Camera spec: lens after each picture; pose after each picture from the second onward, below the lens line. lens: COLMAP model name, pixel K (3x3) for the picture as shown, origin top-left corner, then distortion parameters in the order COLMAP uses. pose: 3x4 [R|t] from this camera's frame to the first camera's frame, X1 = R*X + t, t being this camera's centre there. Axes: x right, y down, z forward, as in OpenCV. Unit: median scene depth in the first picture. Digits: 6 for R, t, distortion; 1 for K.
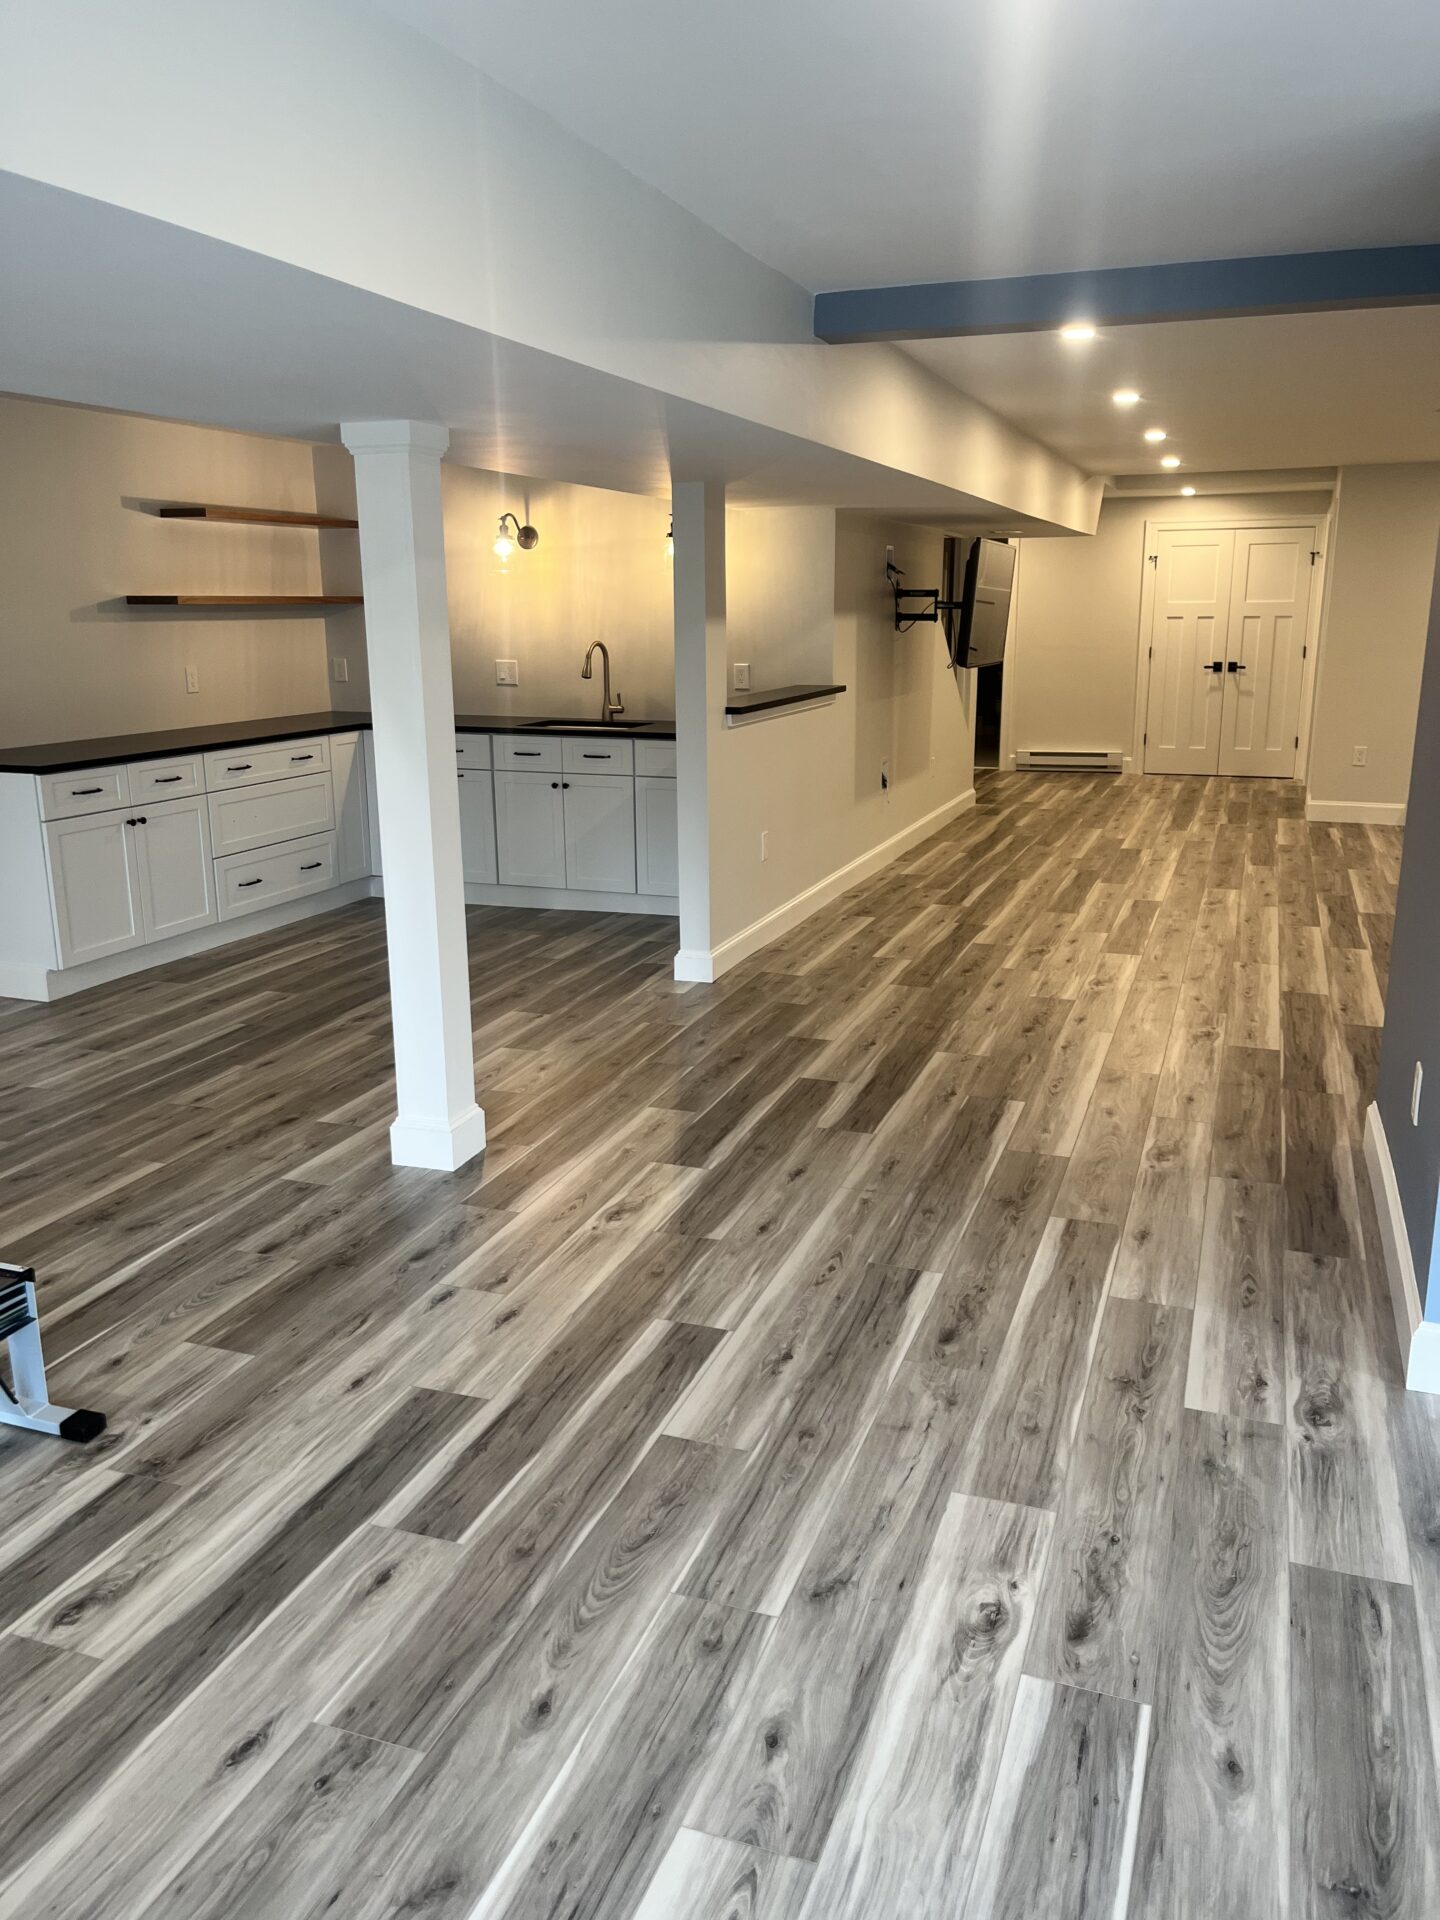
lens RADIAL K [[1460.5, 0, 721.8], [0, 1460.5, 947.5], [0, 0, 1]] dist [0.084724, -0.112476]
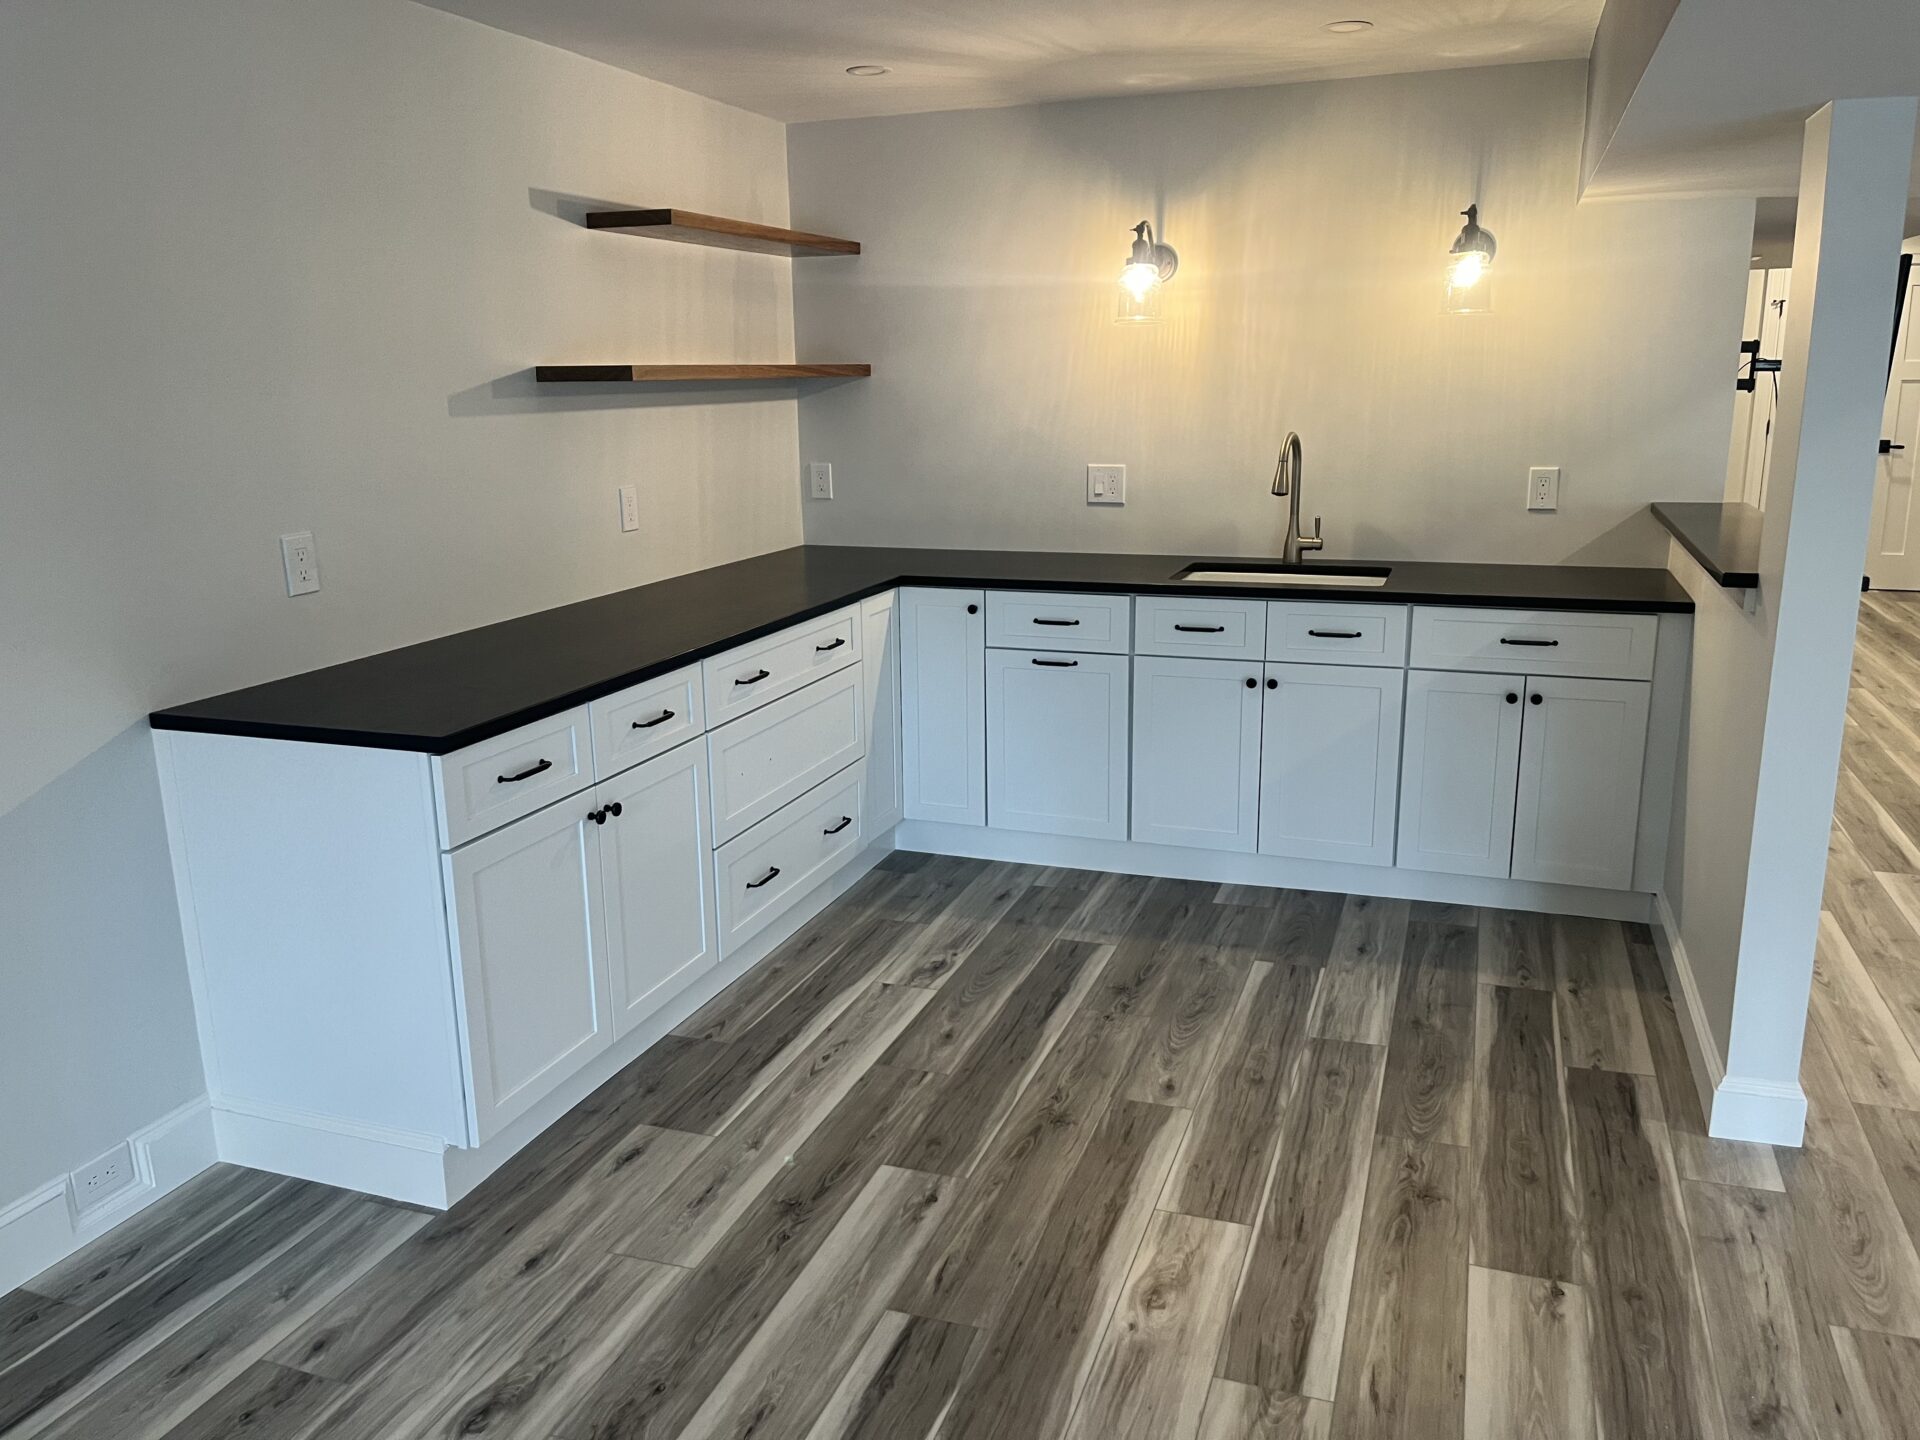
lens RADIAL K [[1464.2, 0, 950.8], [0, 1464.2, 722.2], [0, 0, 1]] dist [0.029473, 0.003368]
pose [[0.999961, -0.008601, 0.001753, -0.249137], [0.008593, 0.999952, 0.004729, -0.105113], [-0.001794, -0.004714, 0.999987, 0.445366]]
